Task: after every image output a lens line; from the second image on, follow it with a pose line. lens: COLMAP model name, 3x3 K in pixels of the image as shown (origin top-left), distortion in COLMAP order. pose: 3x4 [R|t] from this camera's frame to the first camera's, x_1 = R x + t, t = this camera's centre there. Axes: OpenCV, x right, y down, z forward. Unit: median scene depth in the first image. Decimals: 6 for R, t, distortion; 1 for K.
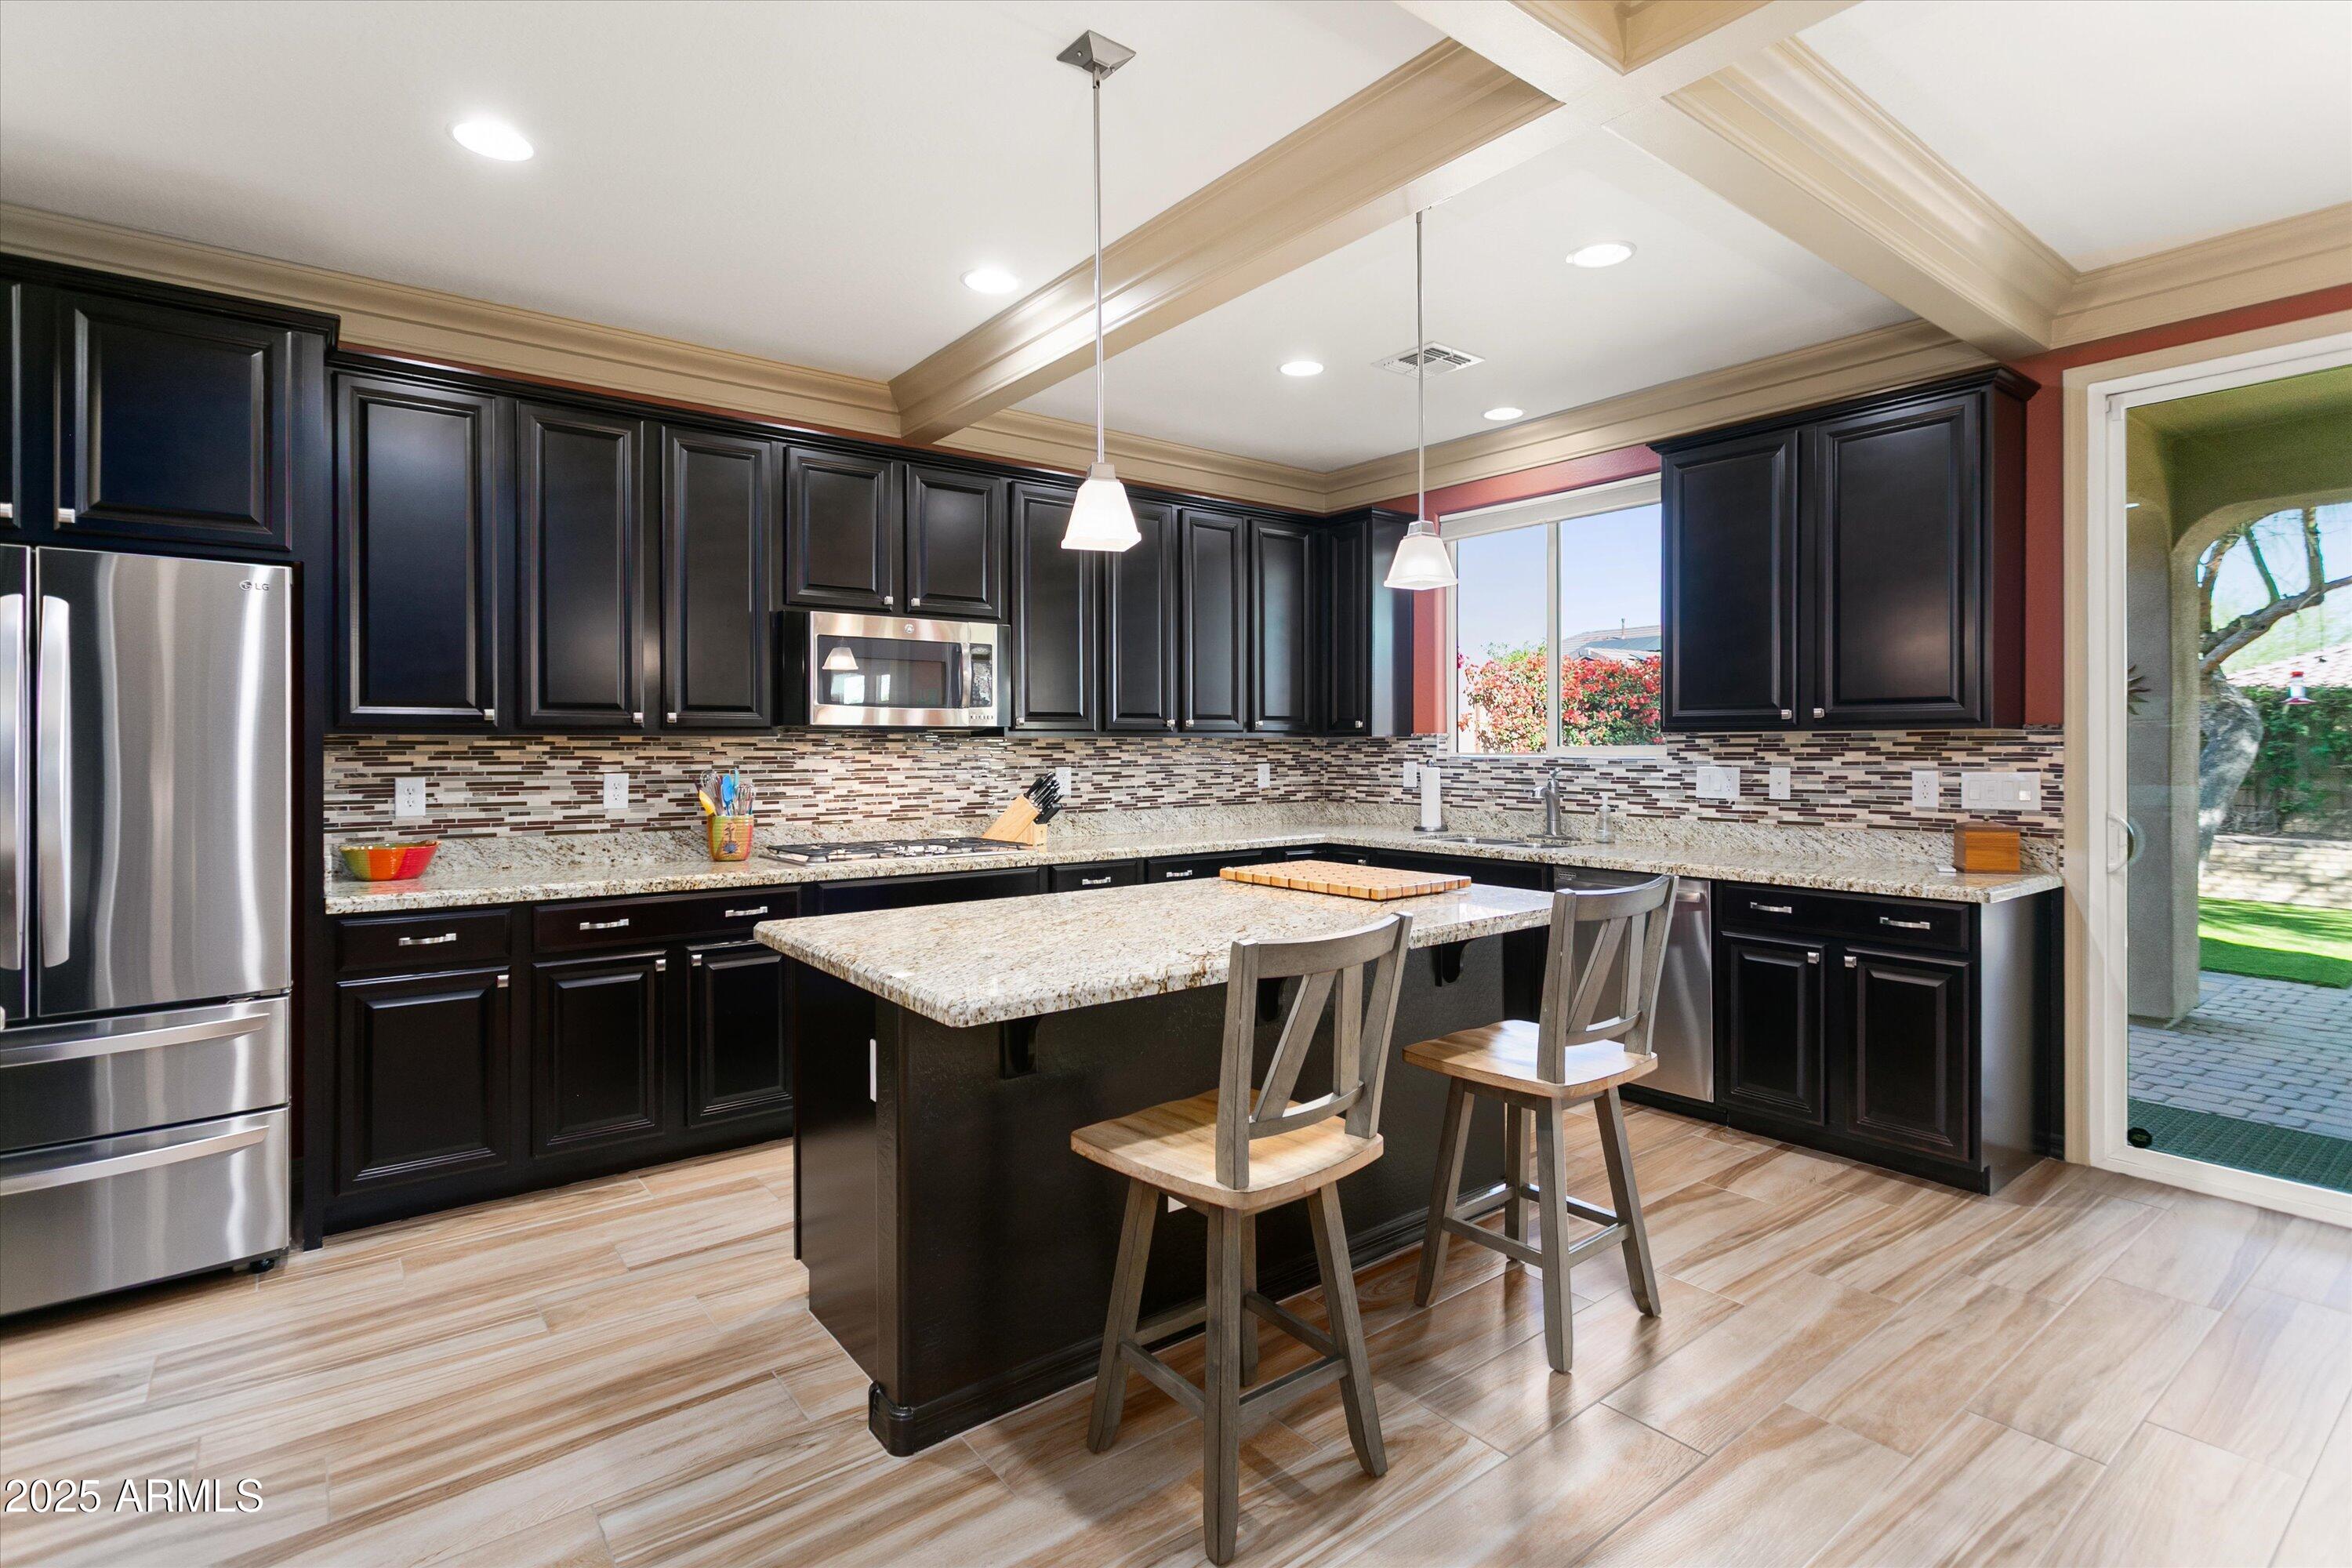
lens RADIAL K [[1126.8, 0, 1164.6], [0, 1126.8, 754.5], [0, 0, 1]] dist [-0.001093, 0.003360]
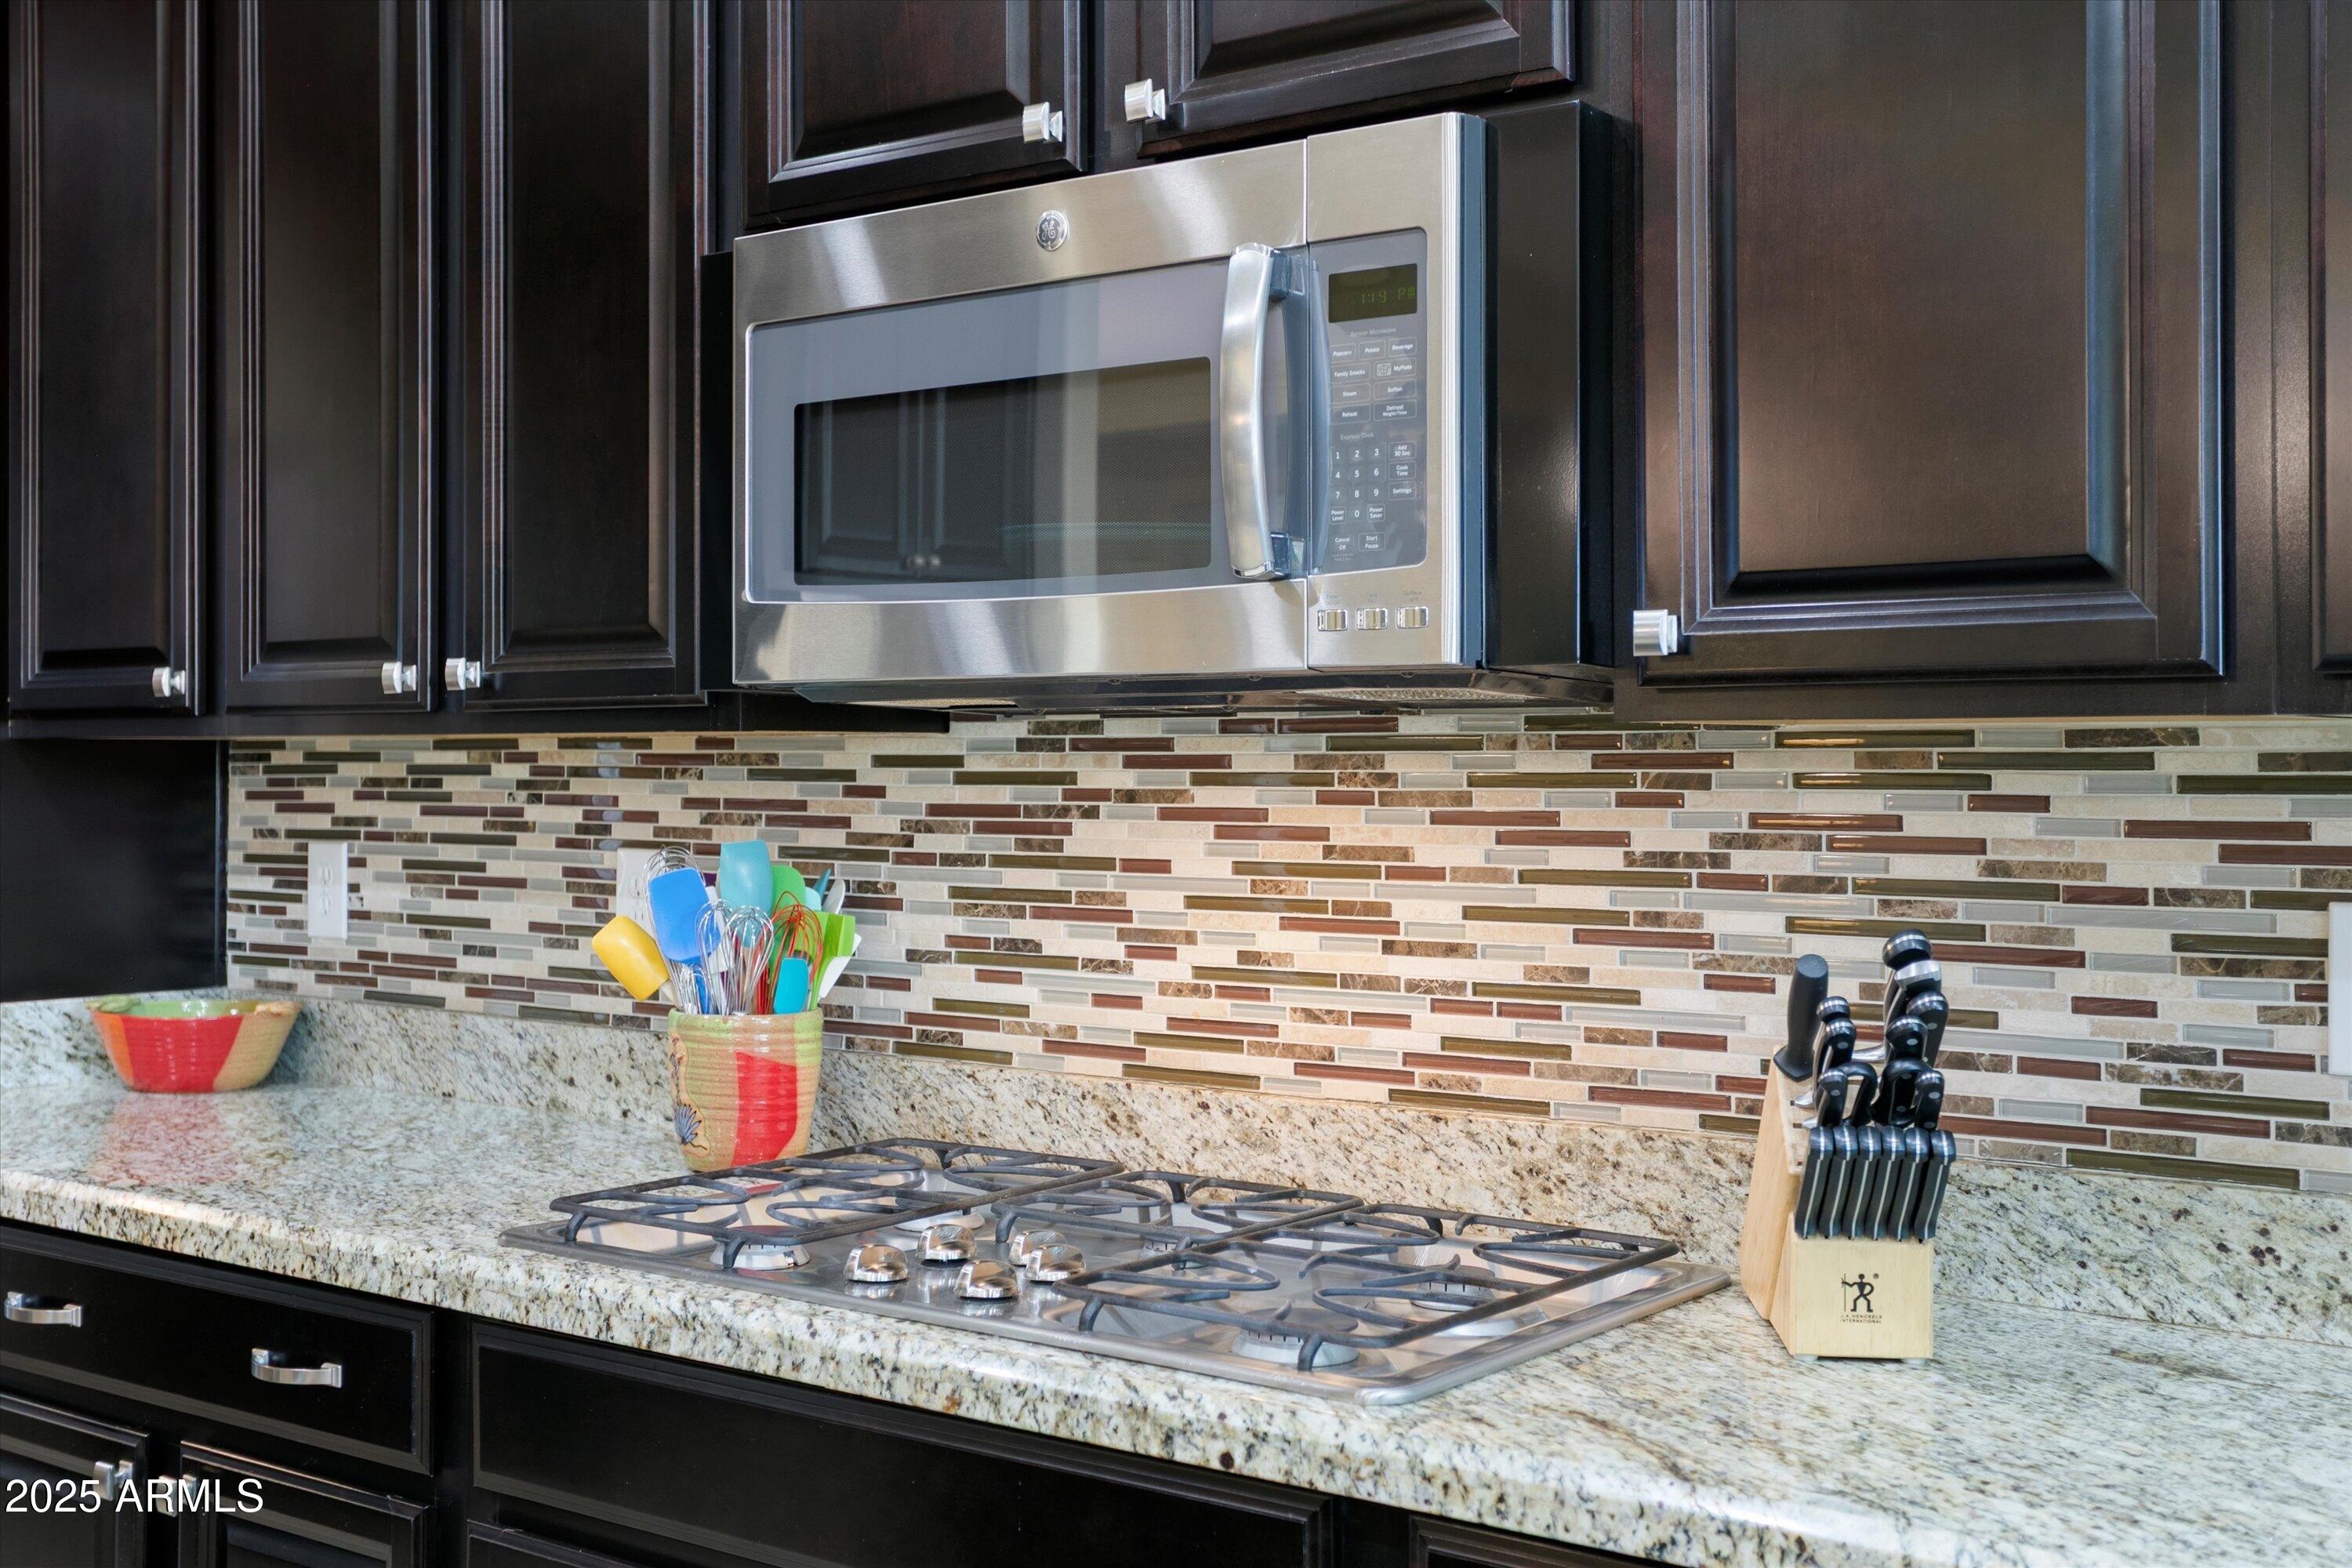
lens RADIAL K [[2539.5, 0, 1180.5], [0, 2539.5, 775.0], [0, 0, 1]] dist [0.036483, 0.000000]
pose [[0.267956, 0.008824, -0.963391, 0.260472], [-0.005465, 0.999956, 0.007638, -0.010941], [0.963416, 0.003219, 0.267992, 0.928145]]
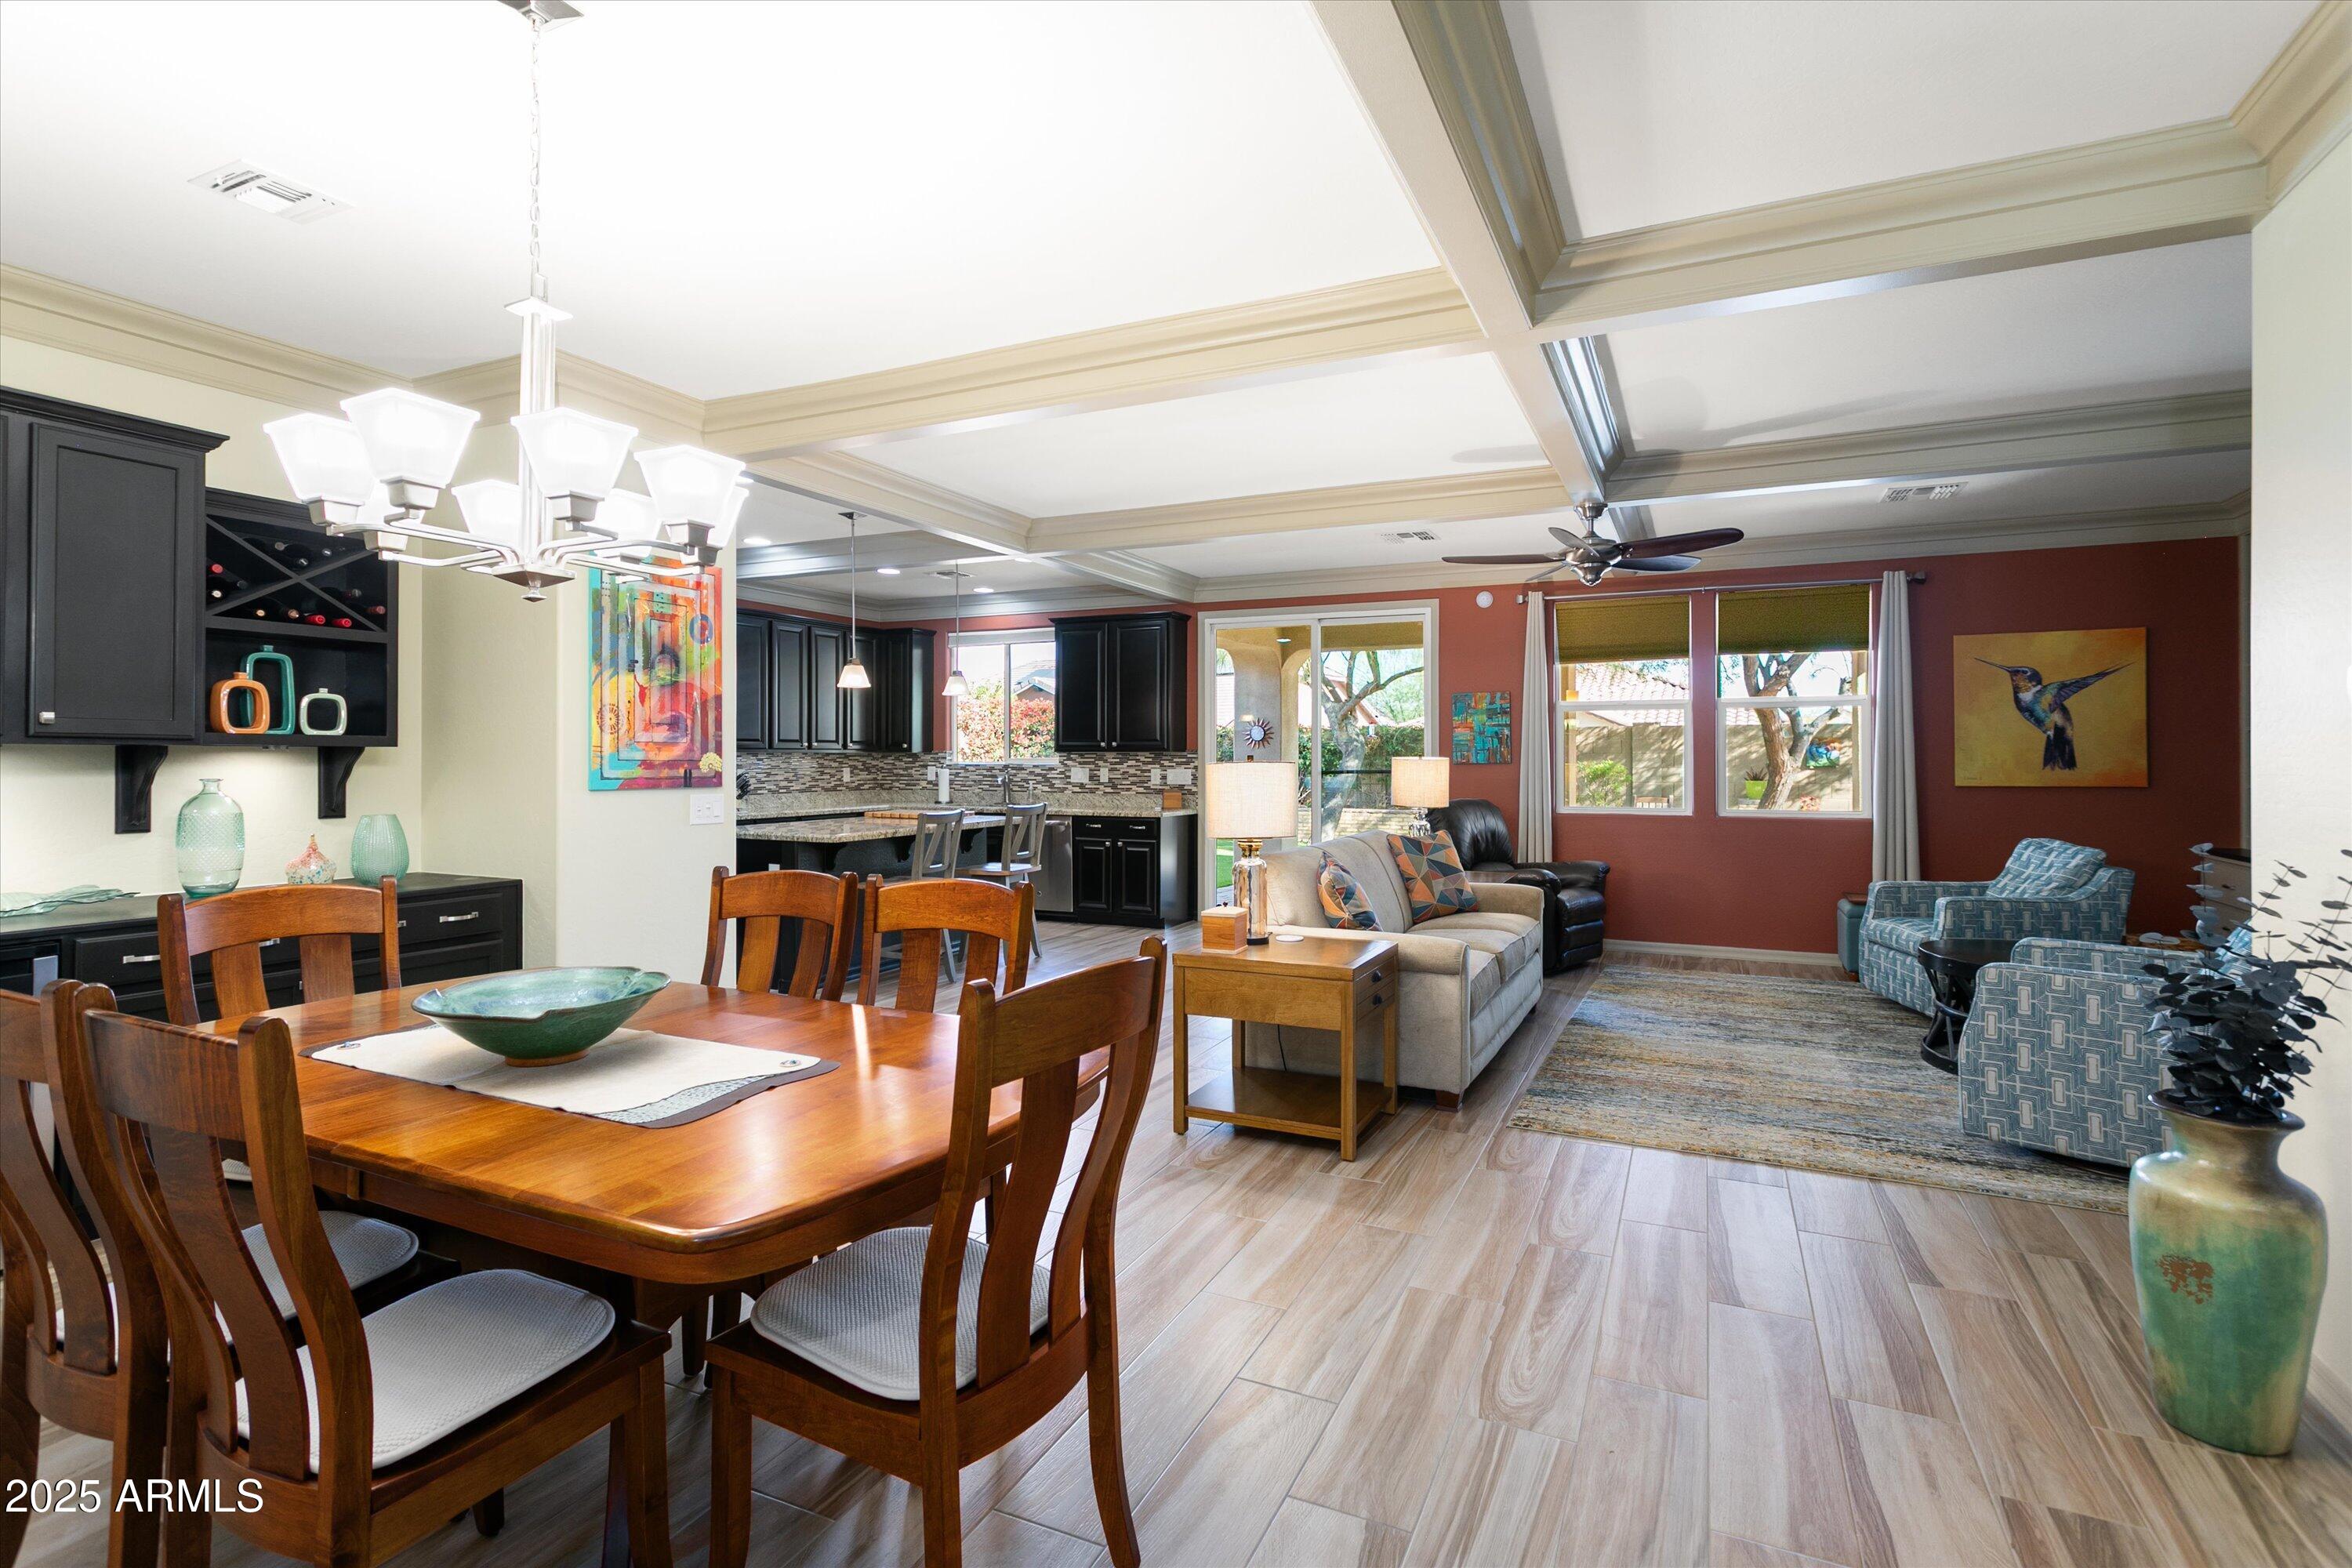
lens RADIAL K [[1126.8, 0, 1184.7], [0, 1126.8, 748.9], [0, 0, 1]] dist [-0.001093, 0.003360]
pose [[0.883856, 0.006247, 0.467717, -0.376406], [0.000761, 0.999890, -0.014792, 0.007325], [-0.467758, 0.013430, 0.883754, -1.106777]]
